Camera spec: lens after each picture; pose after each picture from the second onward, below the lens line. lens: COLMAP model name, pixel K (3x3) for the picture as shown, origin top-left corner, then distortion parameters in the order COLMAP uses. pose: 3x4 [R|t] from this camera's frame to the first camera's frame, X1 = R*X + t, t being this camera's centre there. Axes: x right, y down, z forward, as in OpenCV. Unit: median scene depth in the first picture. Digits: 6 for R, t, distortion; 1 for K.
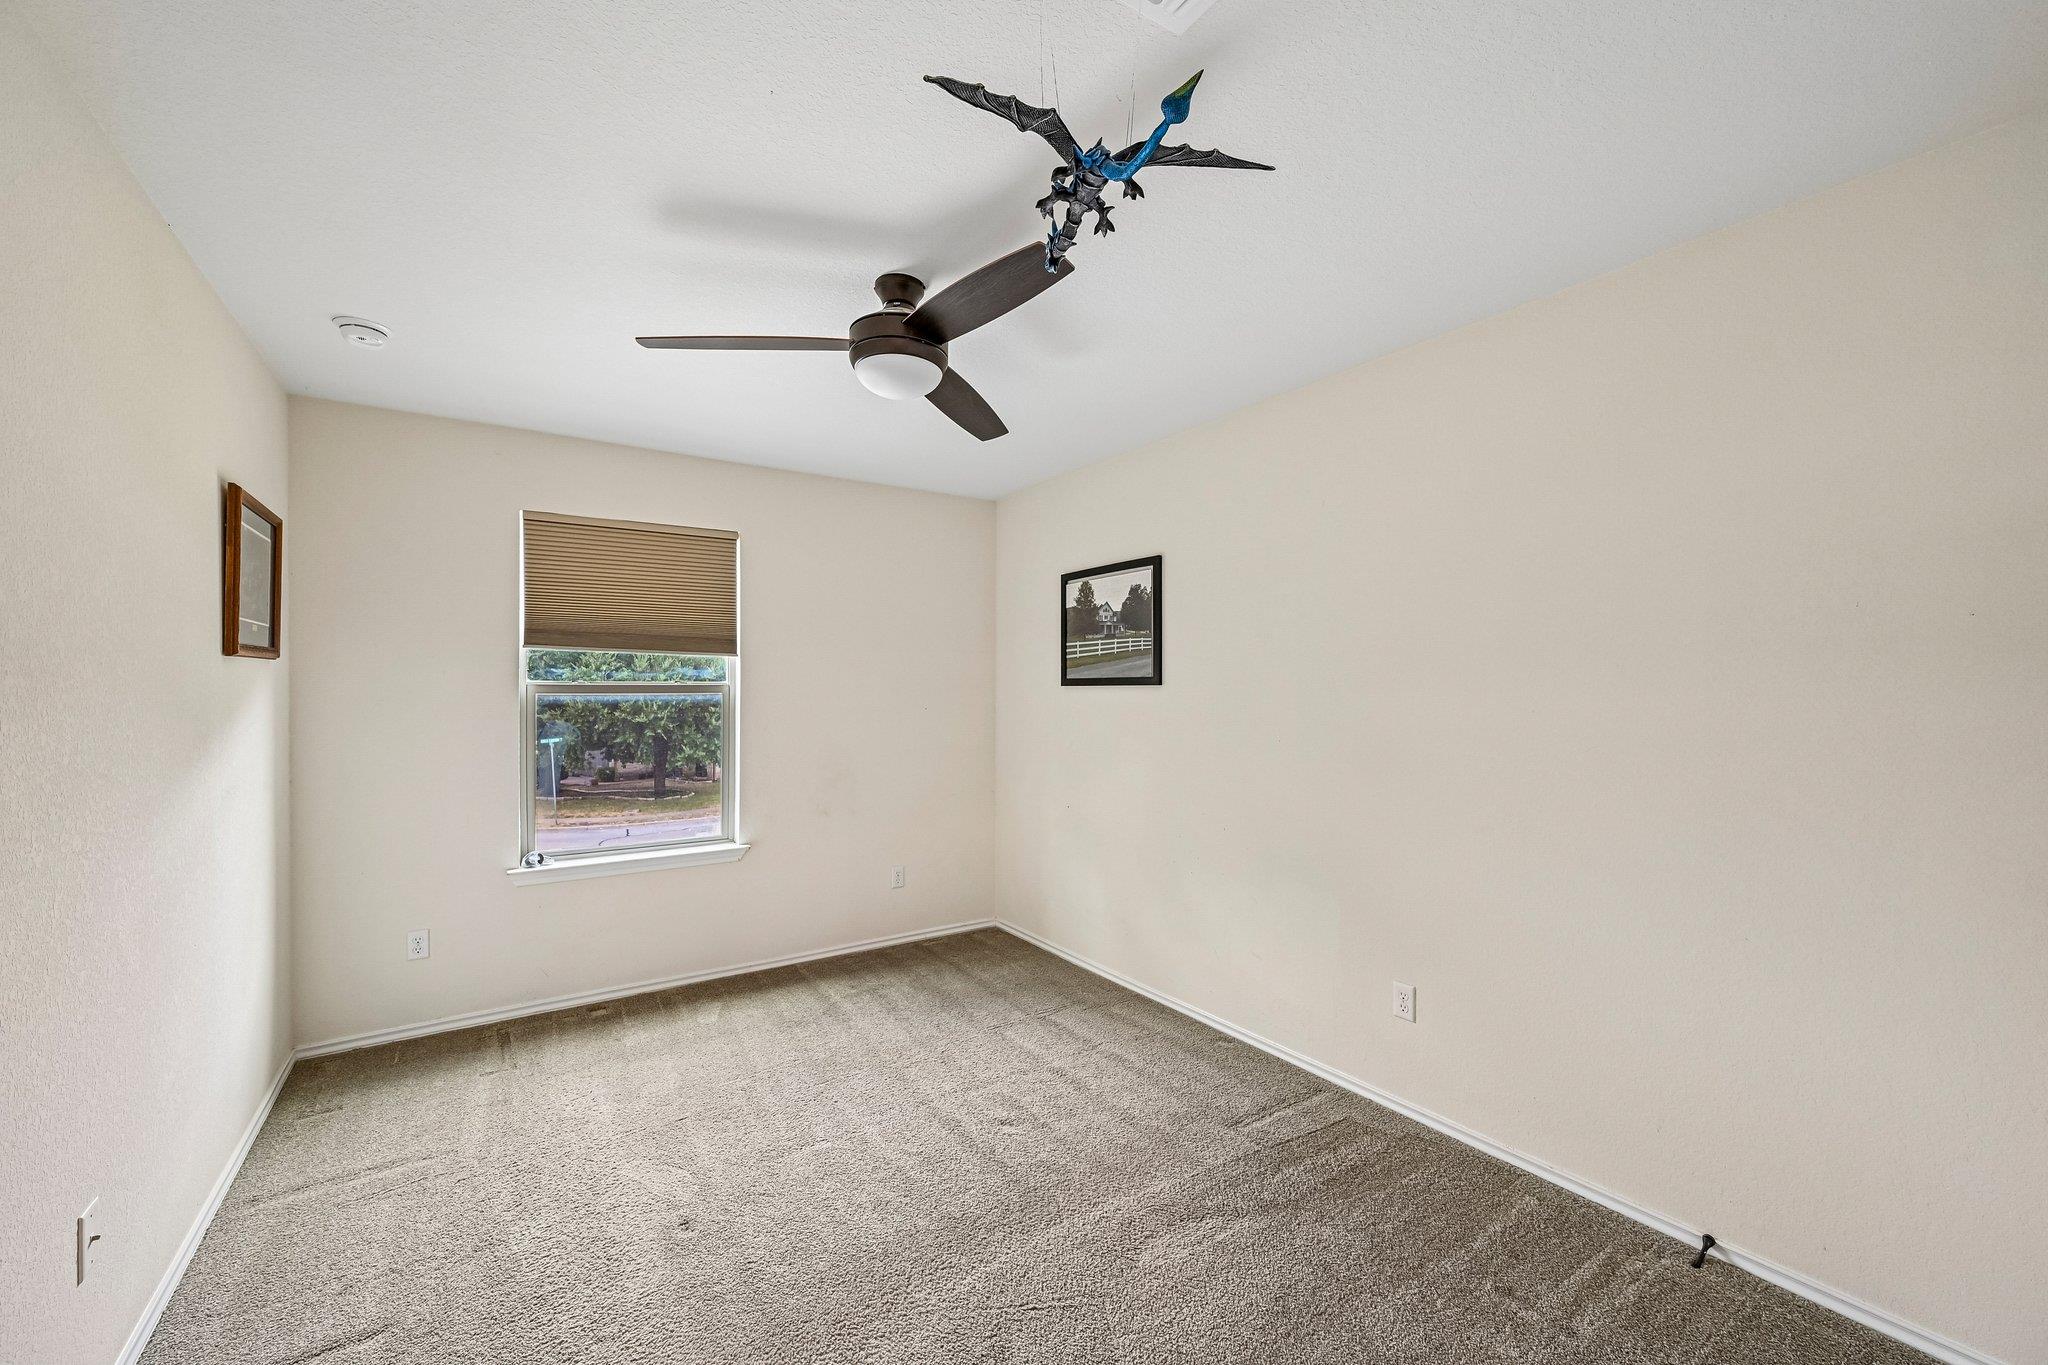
lens RADIAL K [[801.7, 0, 1024.8], [0, 801.7, 694.2], [0, 0, 1]] dist [-0.002155, 0.000982]
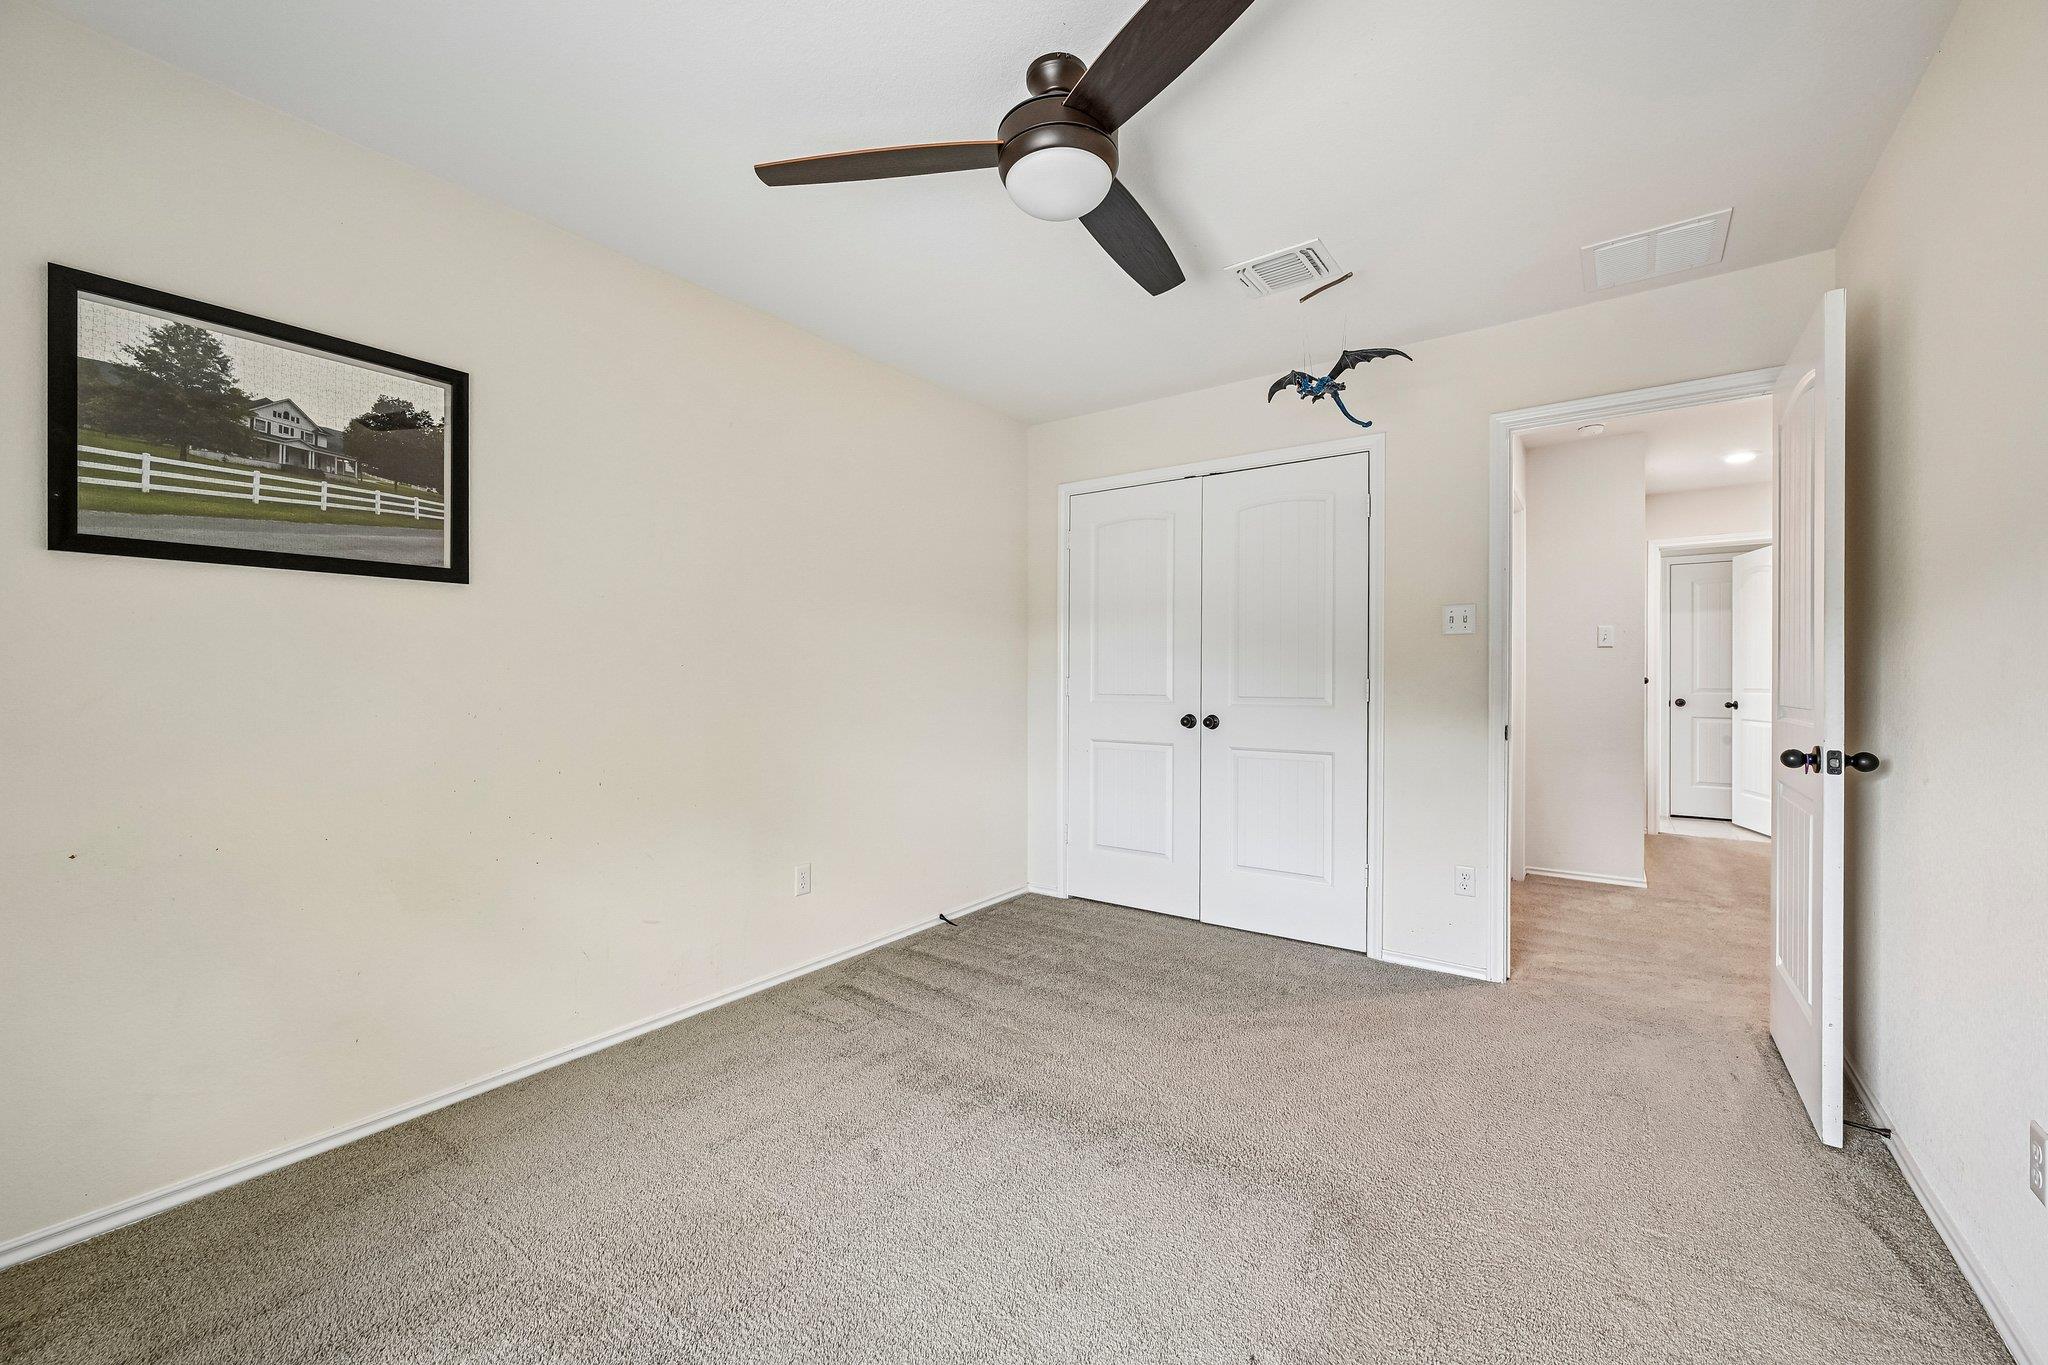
lens RADIAL K [[801.7, 0, 1021.8], [0, 801.7, 669.4], [0, 0, 1]] dist [-0.002155, 0.000982]
pose [[-0.322036, 0.000952, 0.946727, -0.515271], [-0.005378, 0.999982, -0.002835, 0.050510], [-0.946712, -0.006005, -0.322025, 0.738635]]
